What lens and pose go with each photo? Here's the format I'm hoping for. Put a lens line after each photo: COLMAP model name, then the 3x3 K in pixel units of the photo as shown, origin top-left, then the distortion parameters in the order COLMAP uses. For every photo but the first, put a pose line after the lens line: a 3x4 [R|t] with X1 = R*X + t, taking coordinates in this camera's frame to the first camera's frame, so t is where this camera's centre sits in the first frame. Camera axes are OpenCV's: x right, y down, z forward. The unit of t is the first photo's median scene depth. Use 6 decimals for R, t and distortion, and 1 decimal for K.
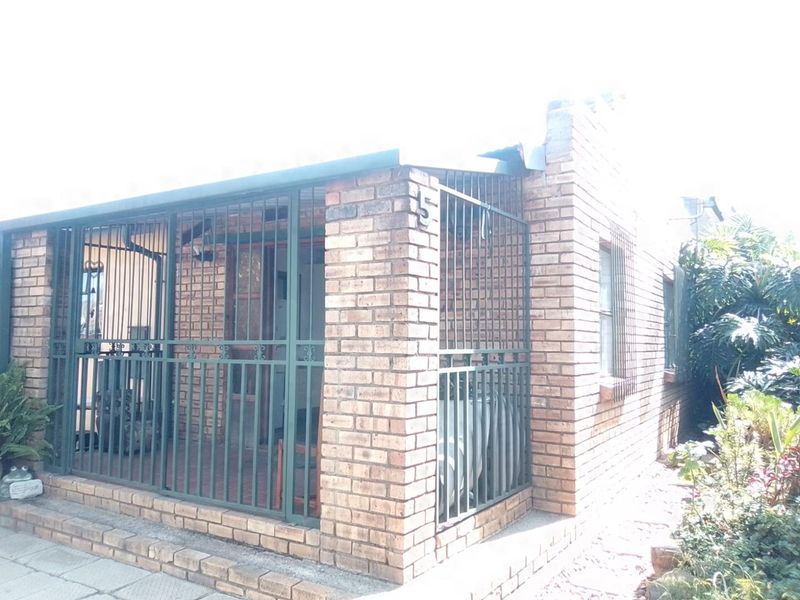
lens RADIAL K [[632.3, 0, 400.0], [0, 632.3, 300.0], [0, 0, 1]] dist [0.027185, -0.064935]
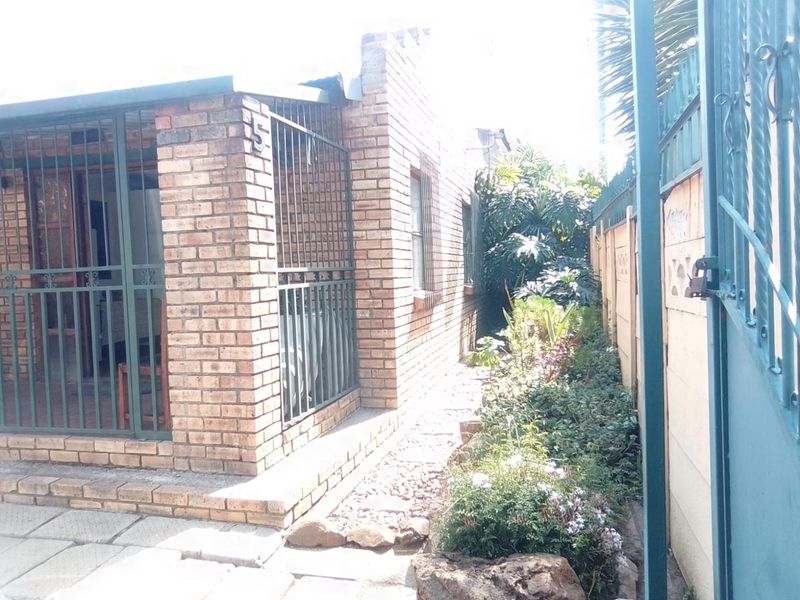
lens RADIAL K [[632.3, 0, 400.0], [0, 632.3, 300.0], [0, 0, 1]] dist [0.027185, -0.064935]
pose [[0.954545, -0.054665, 0.293011, -0.053692], [0.021906, 0.993246, 0.113937, 0.012699], [-0.297260, -0.102340, 0.949296, -0.092773]]
